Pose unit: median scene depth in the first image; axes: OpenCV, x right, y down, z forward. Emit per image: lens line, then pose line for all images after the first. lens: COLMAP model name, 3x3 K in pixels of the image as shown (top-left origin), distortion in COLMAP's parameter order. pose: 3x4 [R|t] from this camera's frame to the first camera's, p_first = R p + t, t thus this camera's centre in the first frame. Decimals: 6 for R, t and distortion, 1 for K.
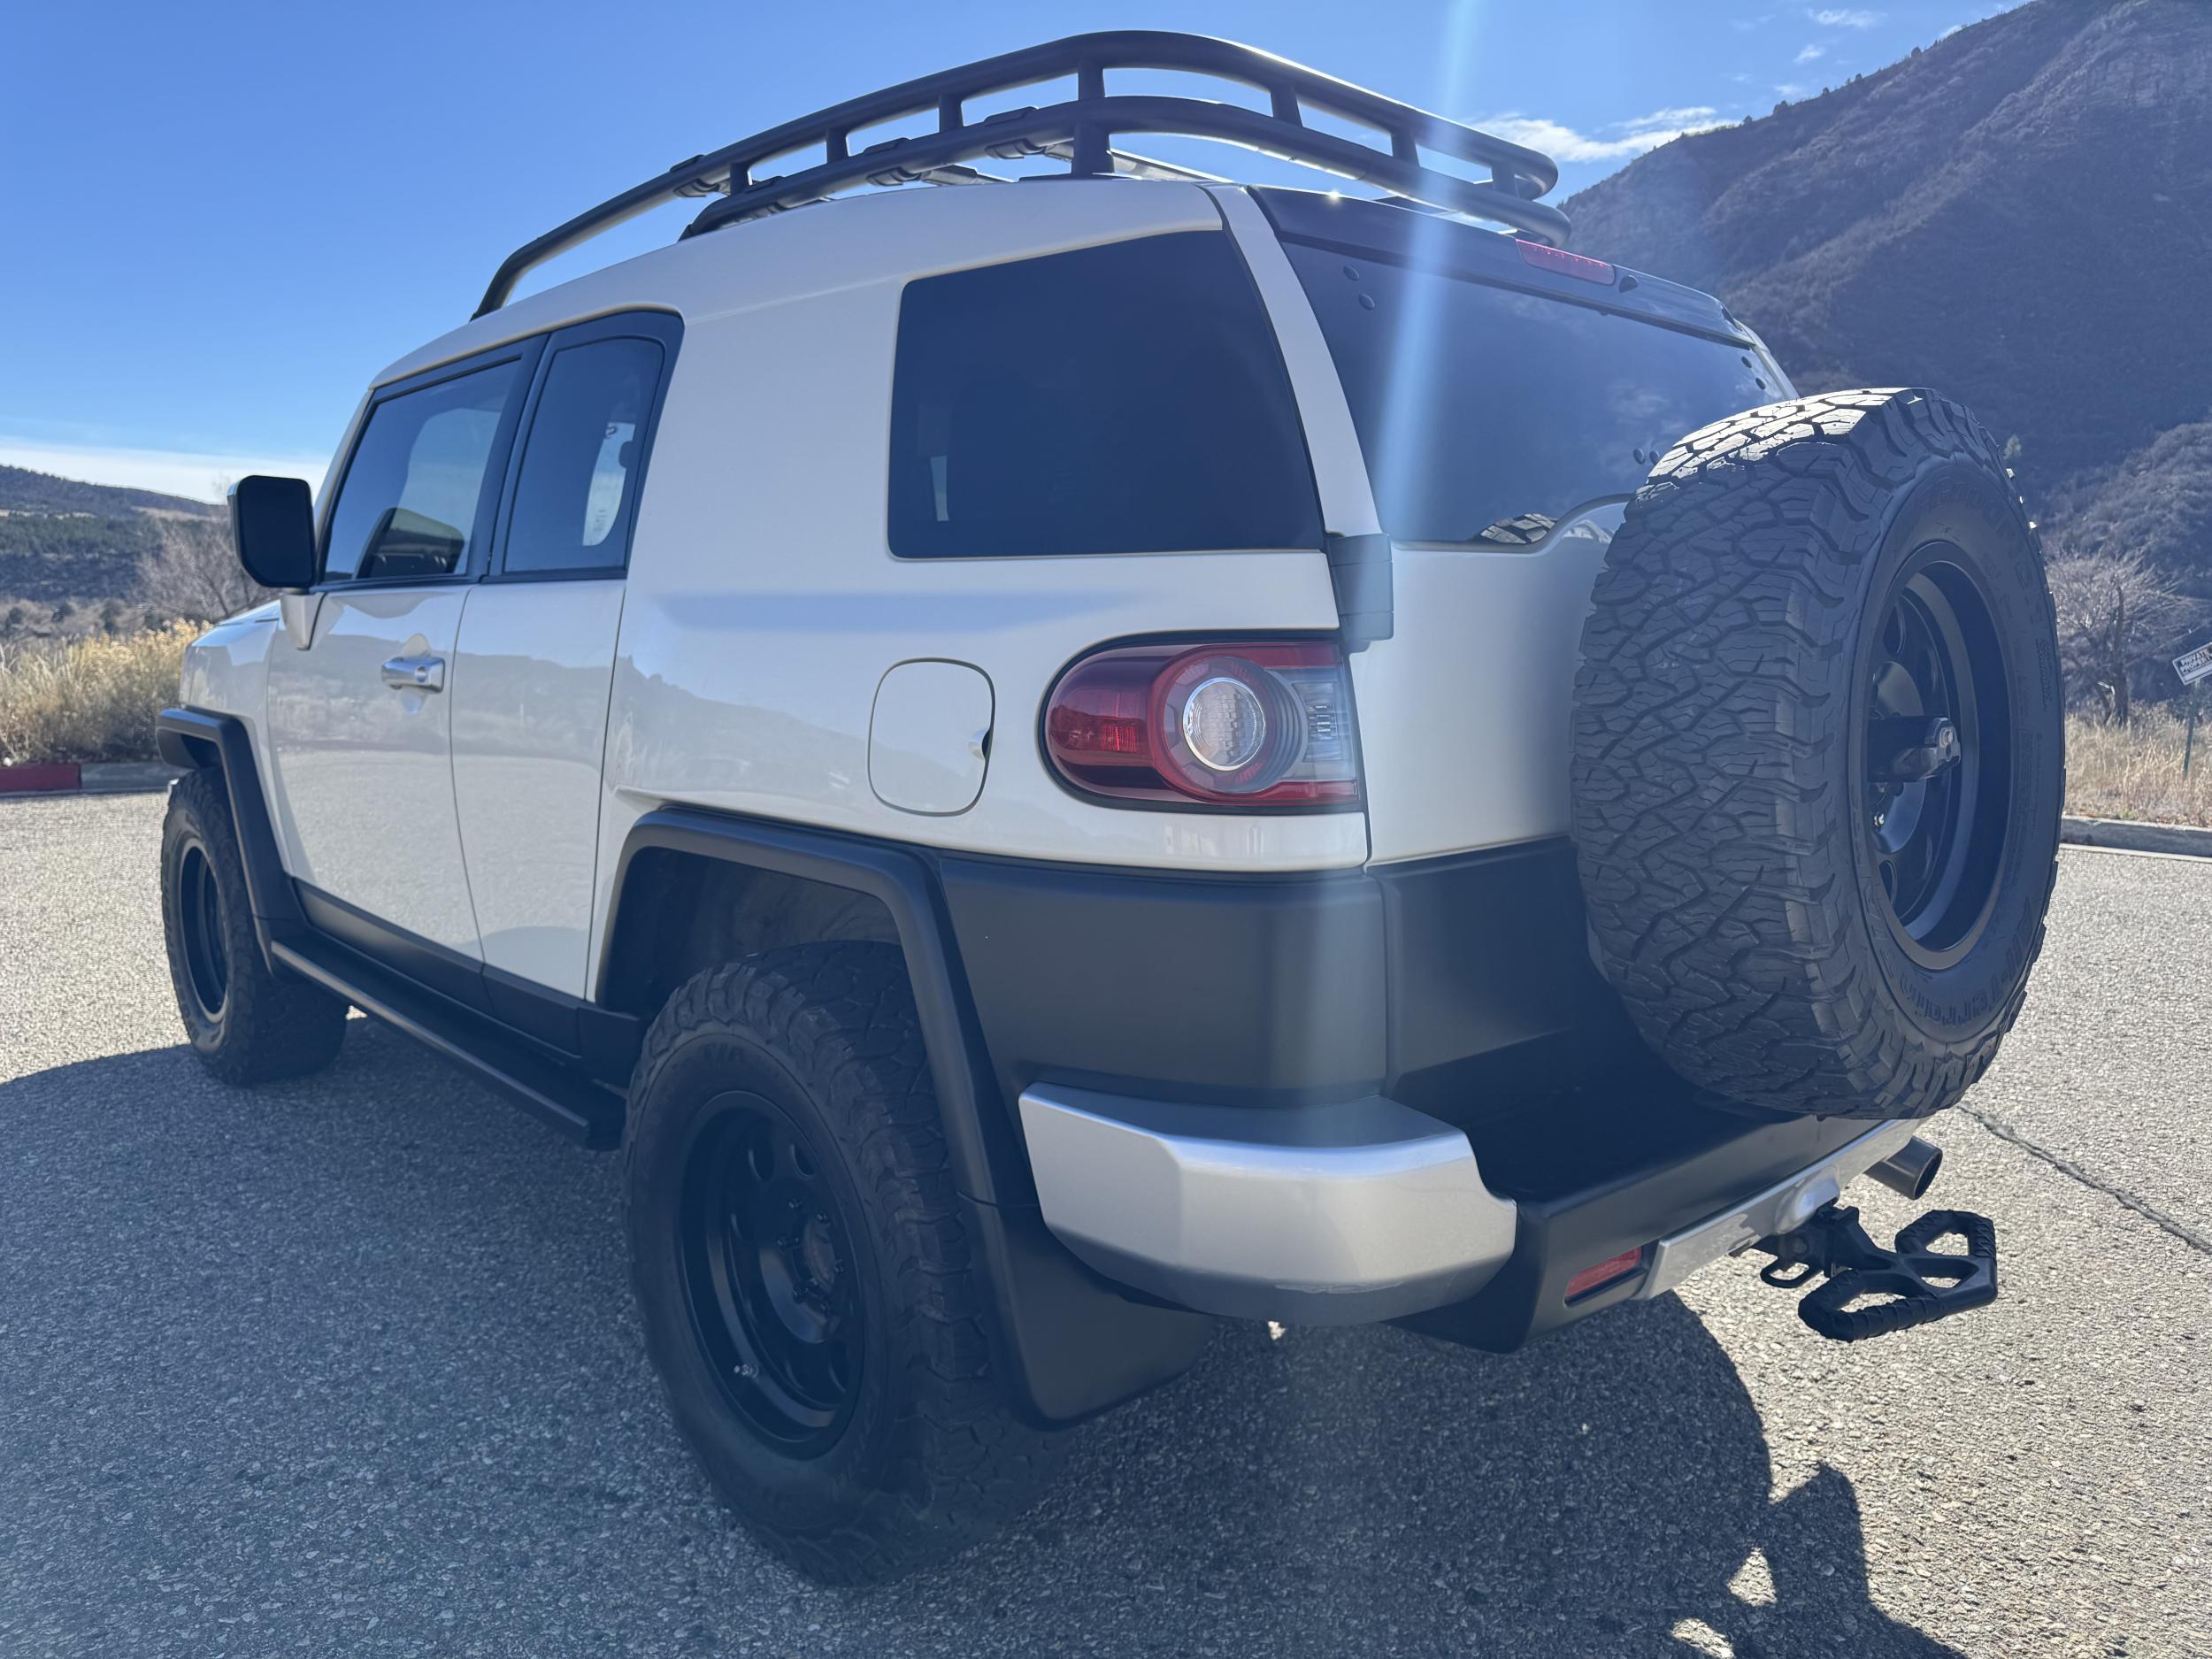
lens RADIAL K [[1521.7, 0, 1106.5], [0, 1521.7, 828.5], [0, 0, 1]] dist [0.008937, -0.020462]
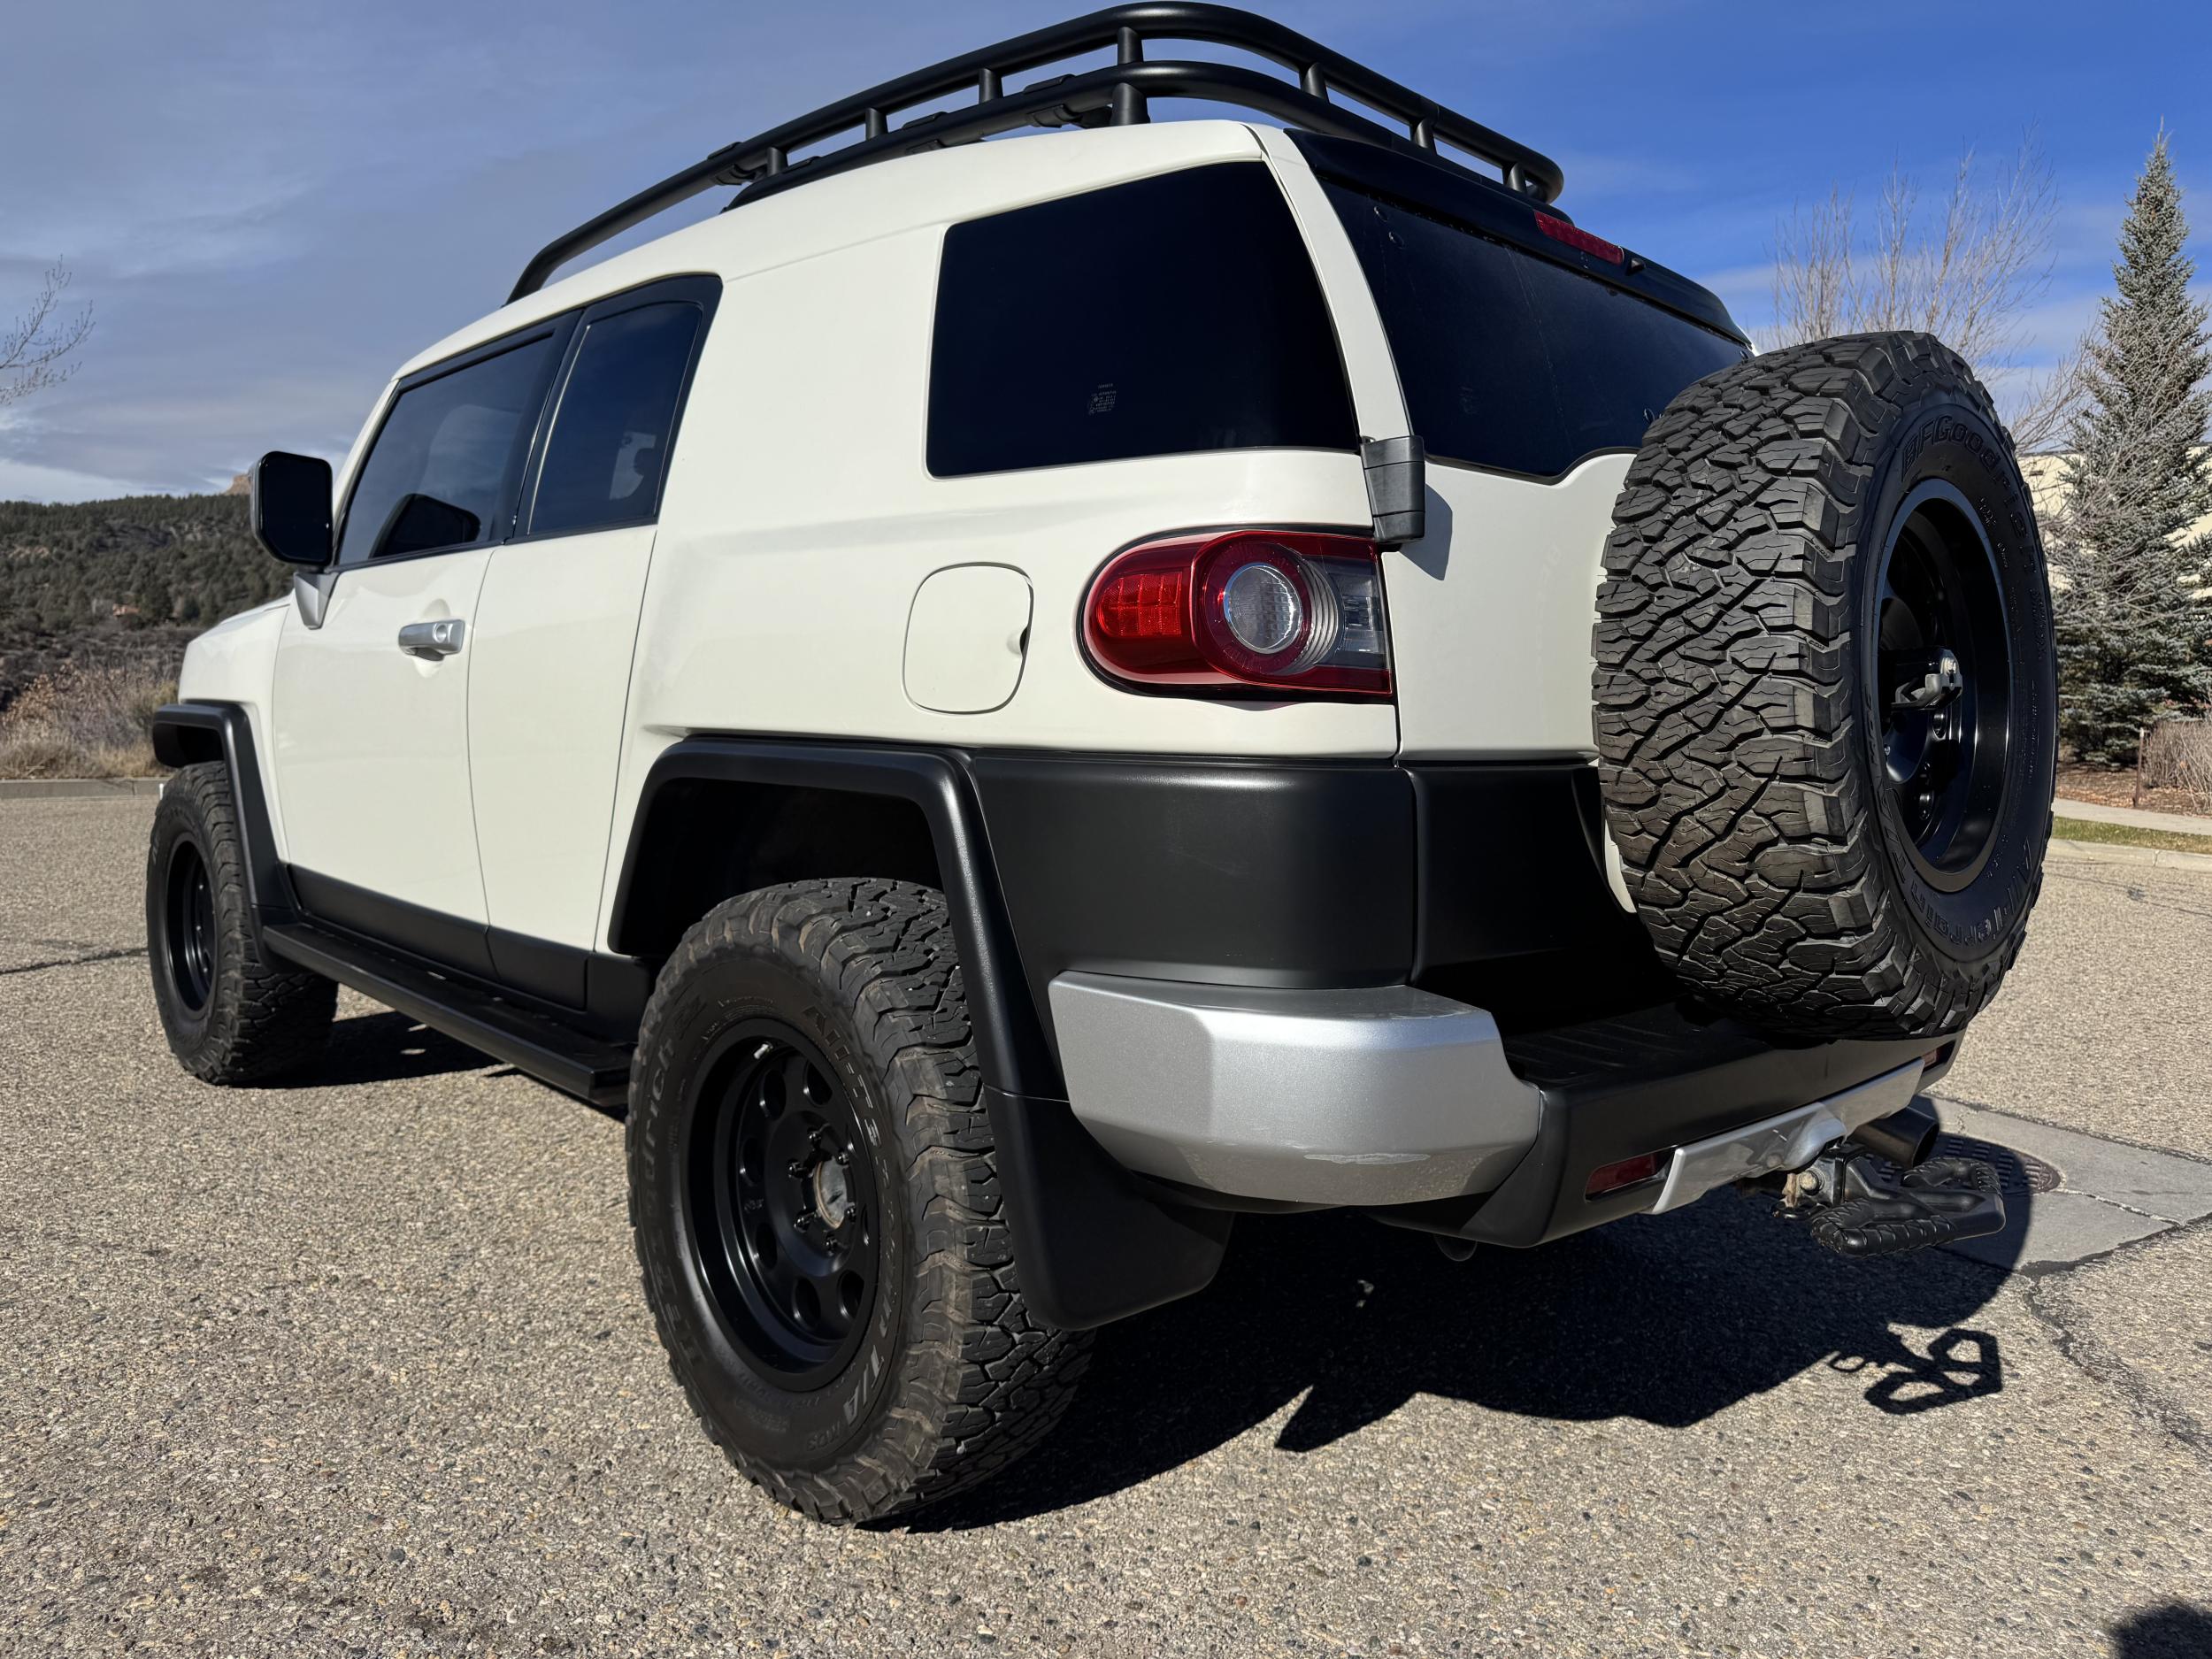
lens RADIAL K [[1521.7, 0, 1100.8], [0, 1521.7, 891.2], [0, 0, 1]] dist [0.008937, -0.020462]
pose [[0.999473, 0.022771, 0.023143, -0.048959], [-0.021429, 0.998162, -0.056683, 0.176038], [-0.024391, 0.056157, 0.998124, -0.011688]]
